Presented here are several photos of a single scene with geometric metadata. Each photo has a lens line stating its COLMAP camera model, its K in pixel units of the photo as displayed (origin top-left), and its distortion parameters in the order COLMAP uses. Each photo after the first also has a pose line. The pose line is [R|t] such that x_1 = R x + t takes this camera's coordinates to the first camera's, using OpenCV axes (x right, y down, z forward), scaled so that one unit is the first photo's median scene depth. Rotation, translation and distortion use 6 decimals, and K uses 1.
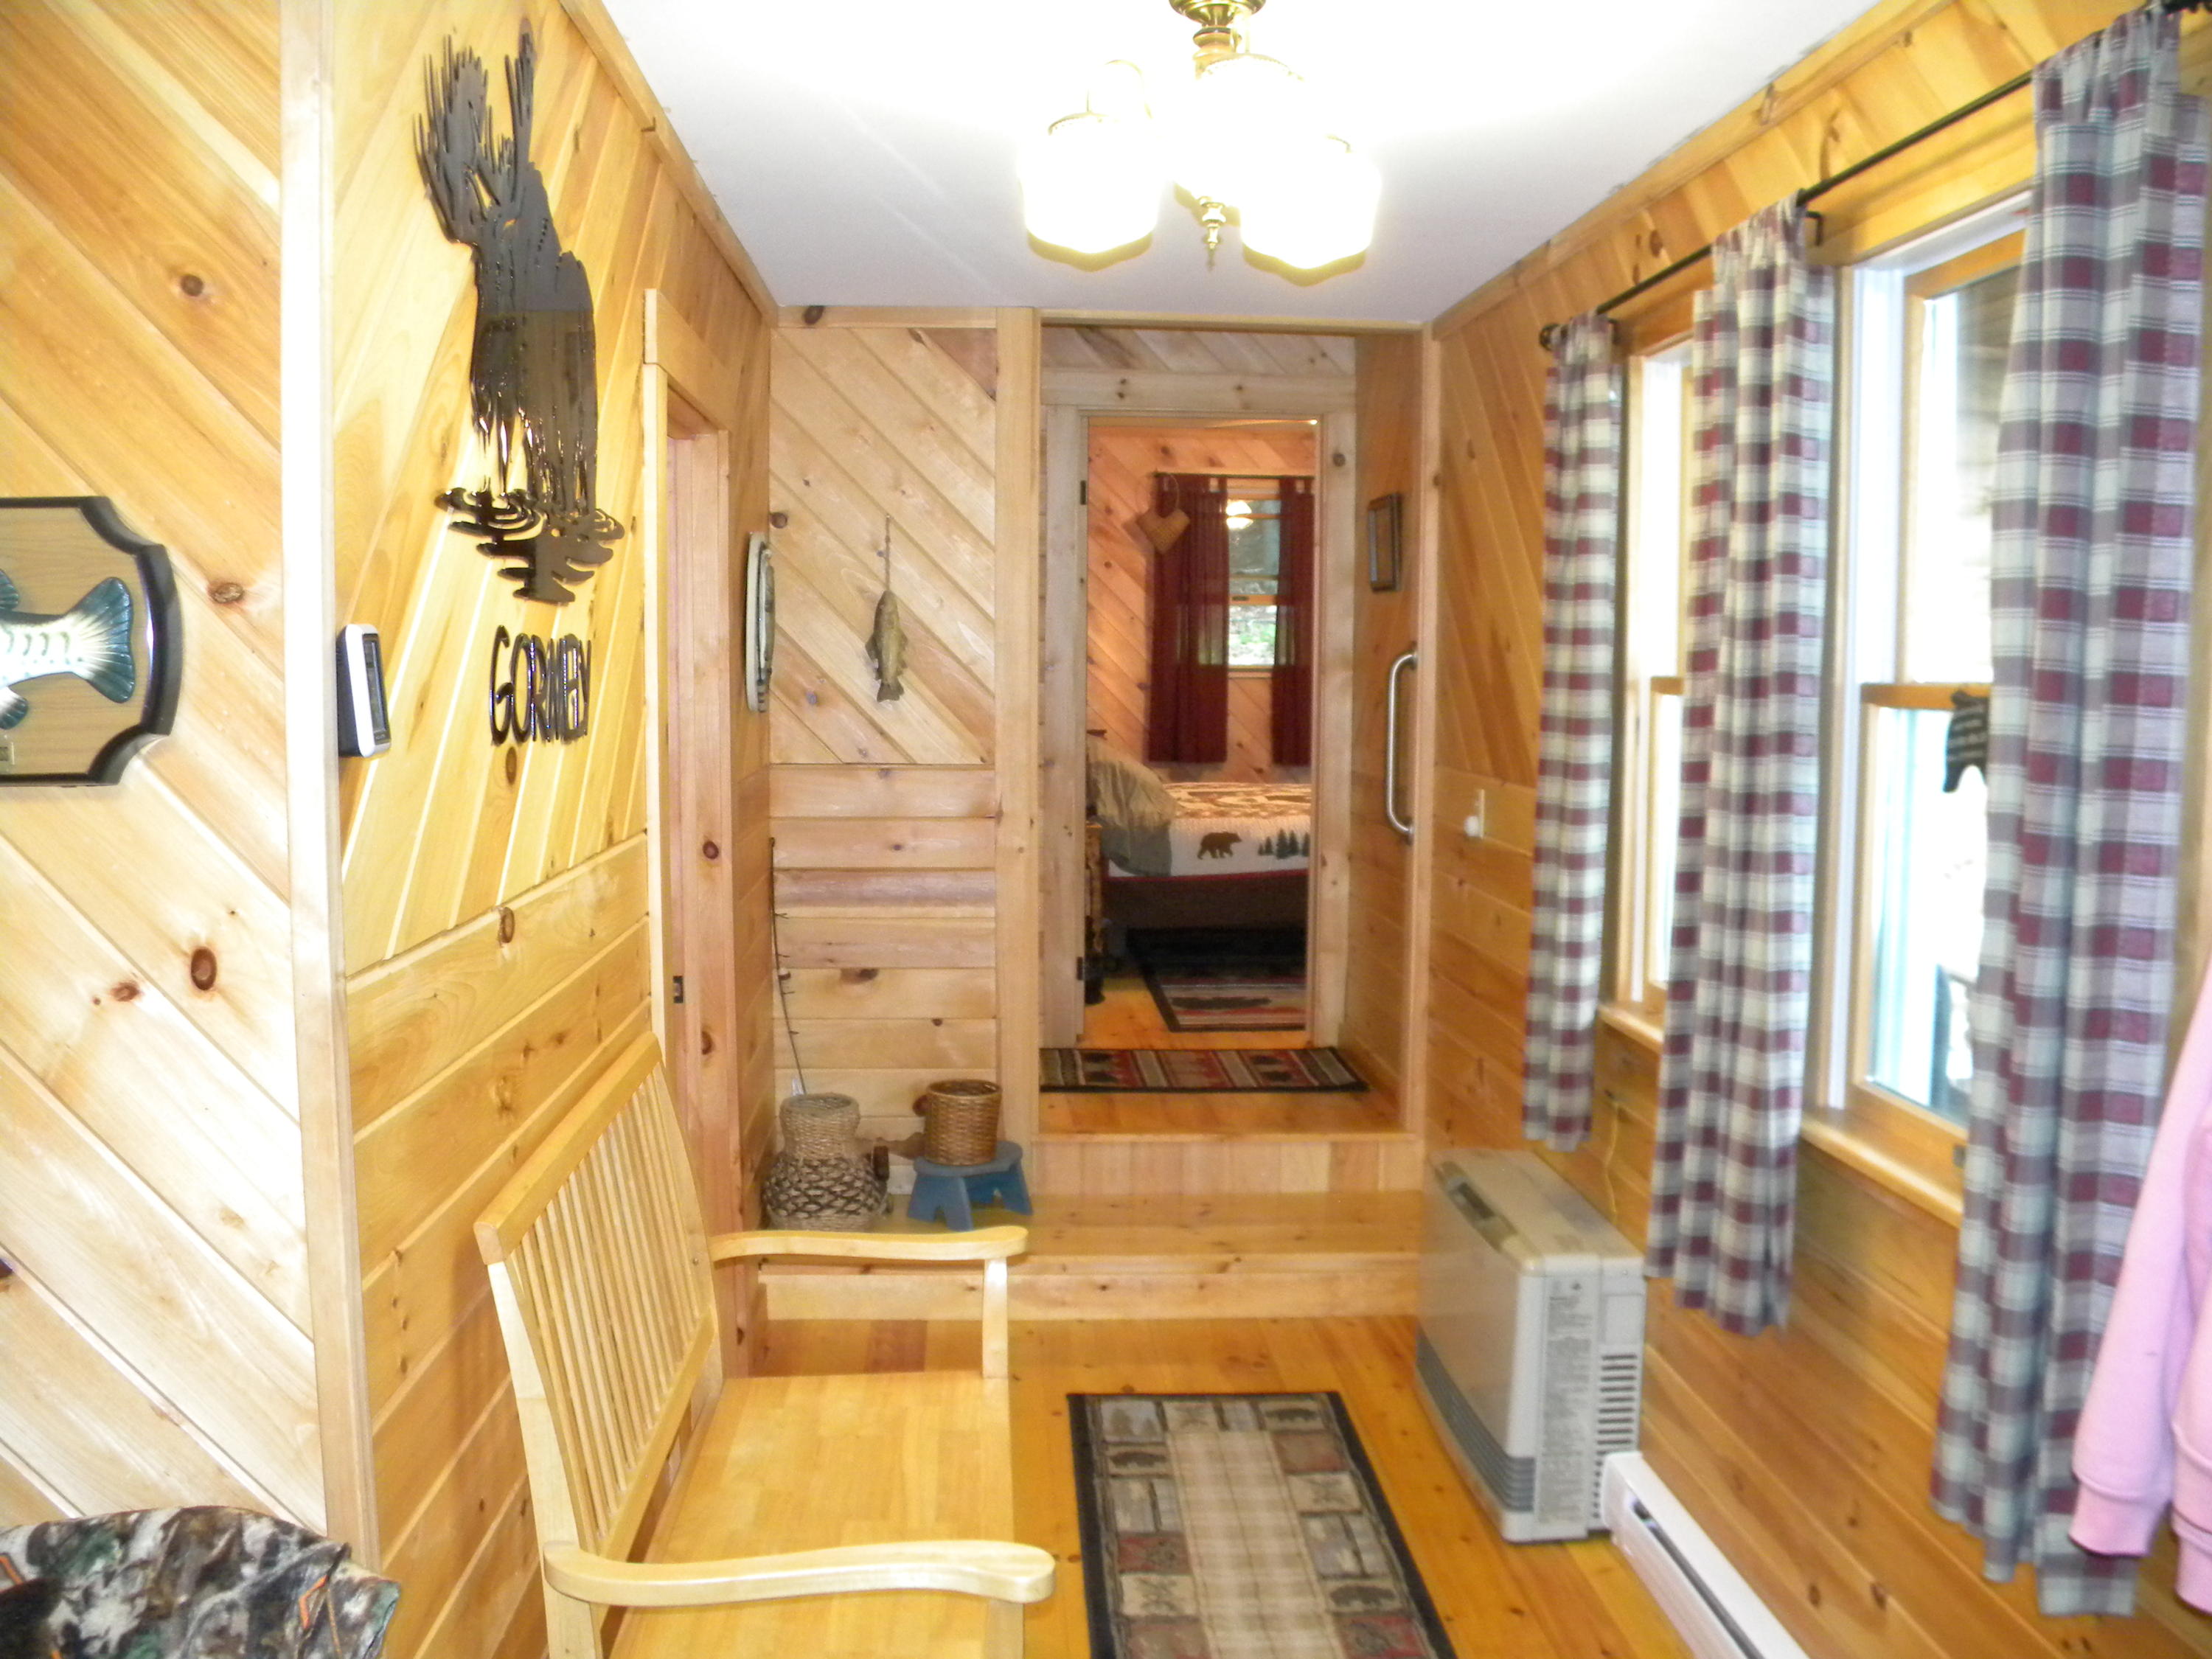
lens RADIAL K [[1869.5, 0, 1083.0], [0, 1869.5, 834.8], [0, 0, 1]] dist [-0.180657, 0.161575]
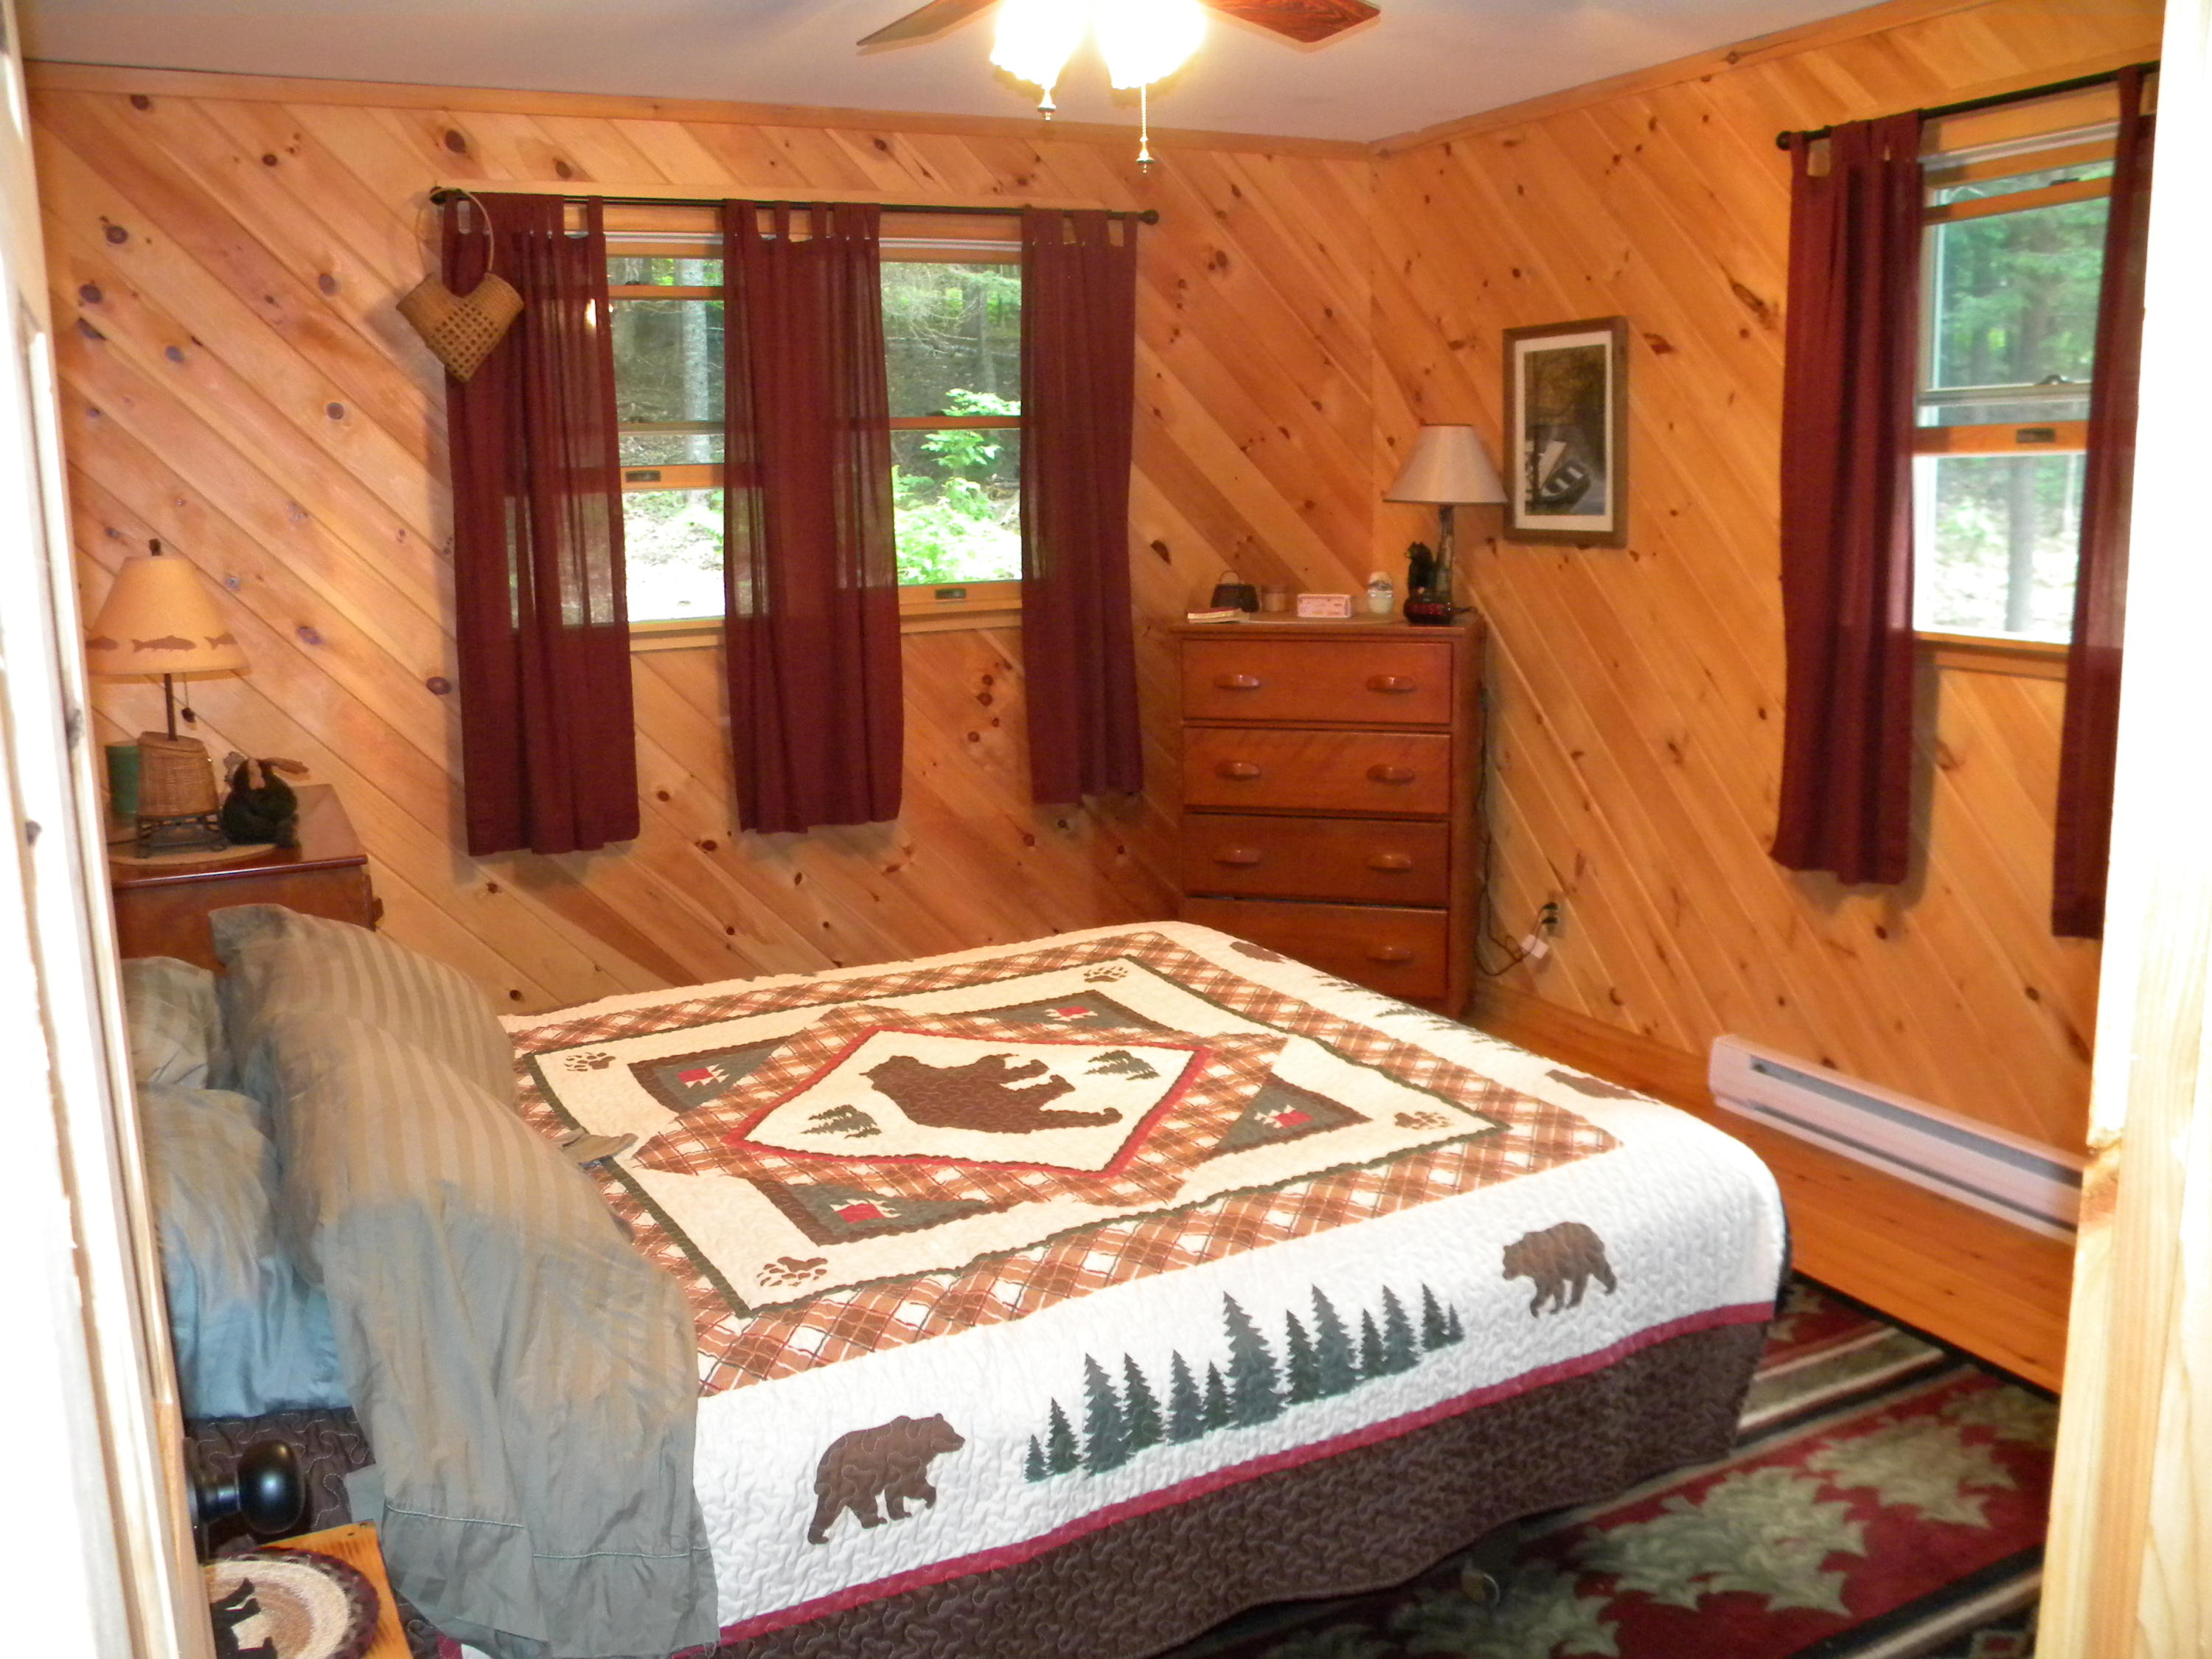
lens RADIAL K [[1823.4, 0, 1107.4], [0, 1823.4, 794.6], [0, 0, 1]] dist [-0.122445, 0.000464]
pose [[0.916405, -0.095659, 0.388653, 0.009428], [0.068554, 0.994184, 0.083055, -0.079190], [-0.394338, -0.049468, 0.917633, 0.554199]]
